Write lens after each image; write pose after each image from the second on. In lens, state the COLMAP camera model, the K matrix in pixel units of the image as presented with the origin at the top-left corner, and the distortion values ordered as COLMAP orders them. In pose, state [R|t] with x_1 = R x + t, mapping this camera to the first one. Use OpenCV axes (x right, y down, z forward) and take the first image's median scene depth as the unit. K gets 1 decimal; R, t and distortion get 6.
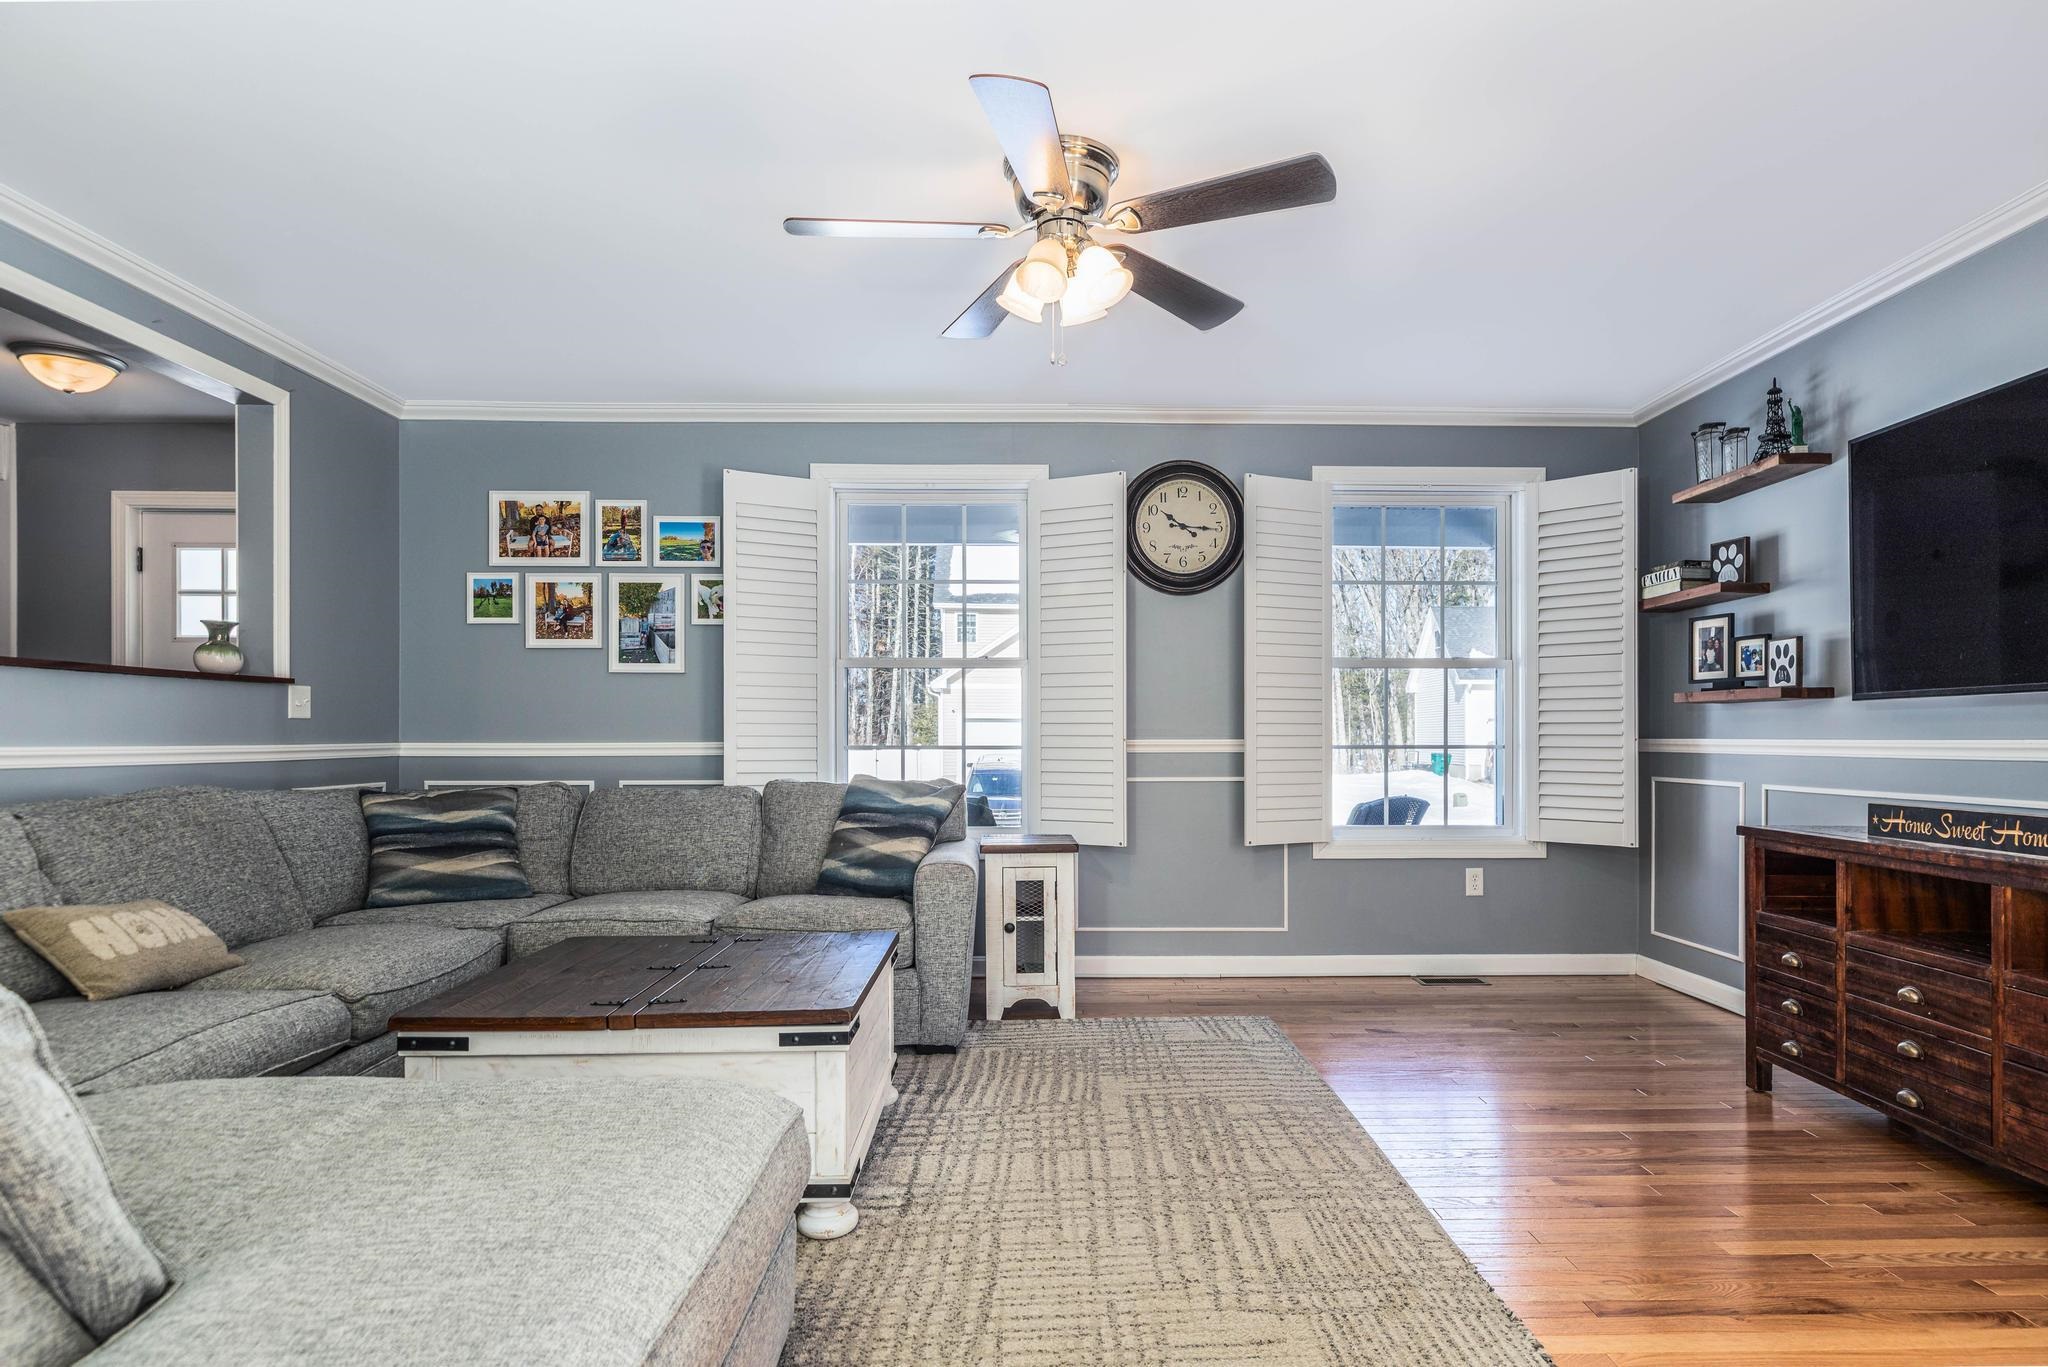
lens RADIAL K [[1099.6, 0, 1061.8], [0, 1099.6, 730.6], [0, 0, 1]] dist [0.001235, 0.000128]
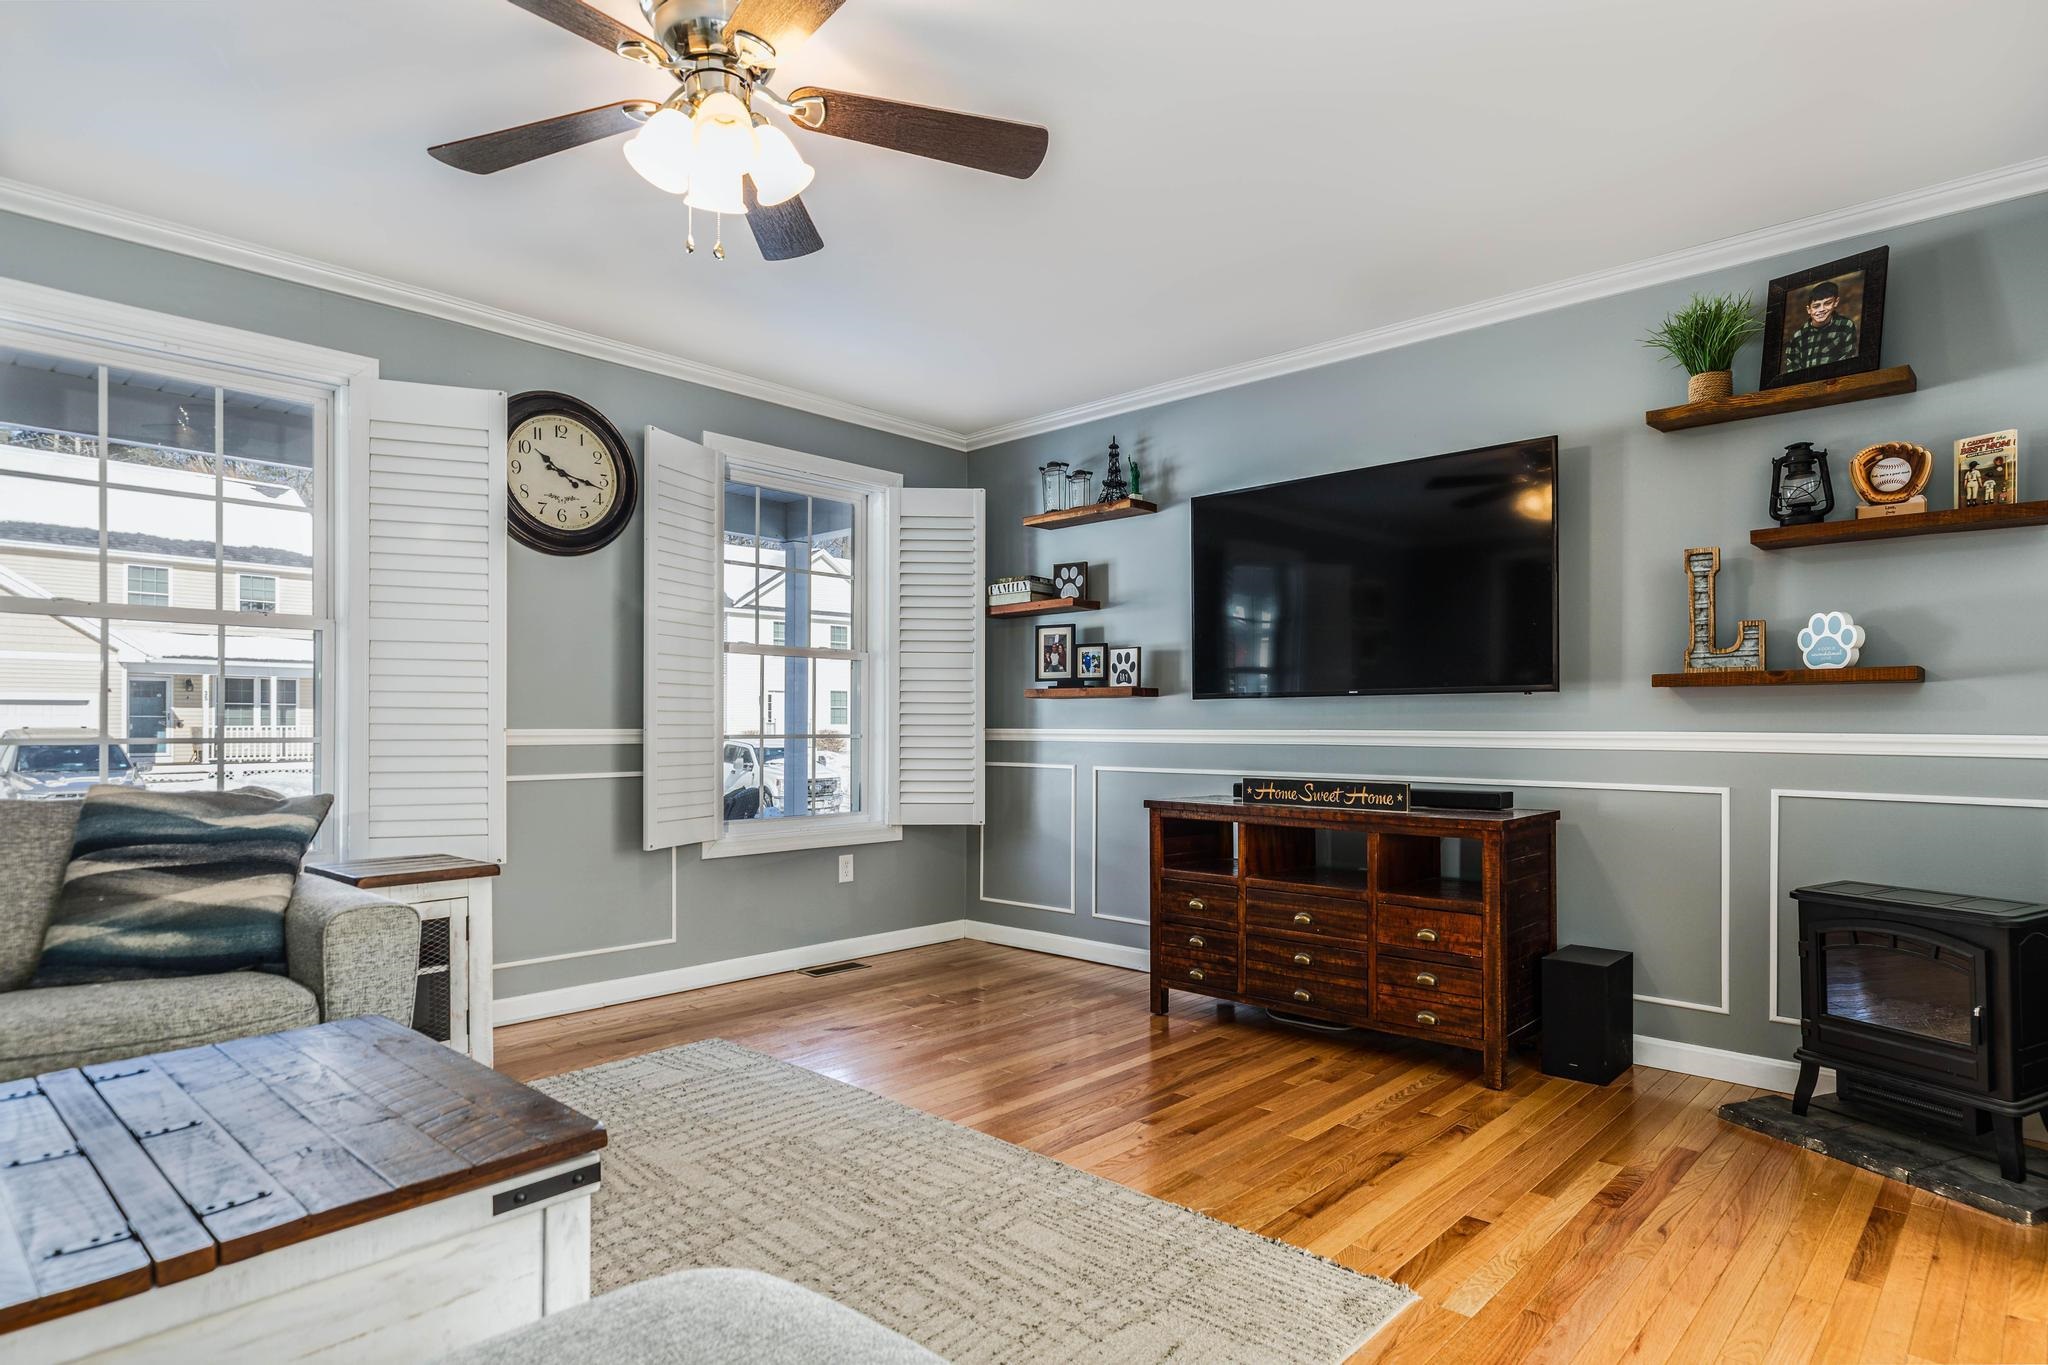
lens RADIAL K [[1099.6, 0, 1042.9], [0, 1099.6, 725.0], [0, 0, 1]] dist [0.001235, 0.000128]
pose [[0.699205, 0.002908, 0.714915, -0.285601], [-0.006363, 0.999977, 0.002155, 0.000988], [-0.714893, -0.006056, 0.699208, 0.195510]]
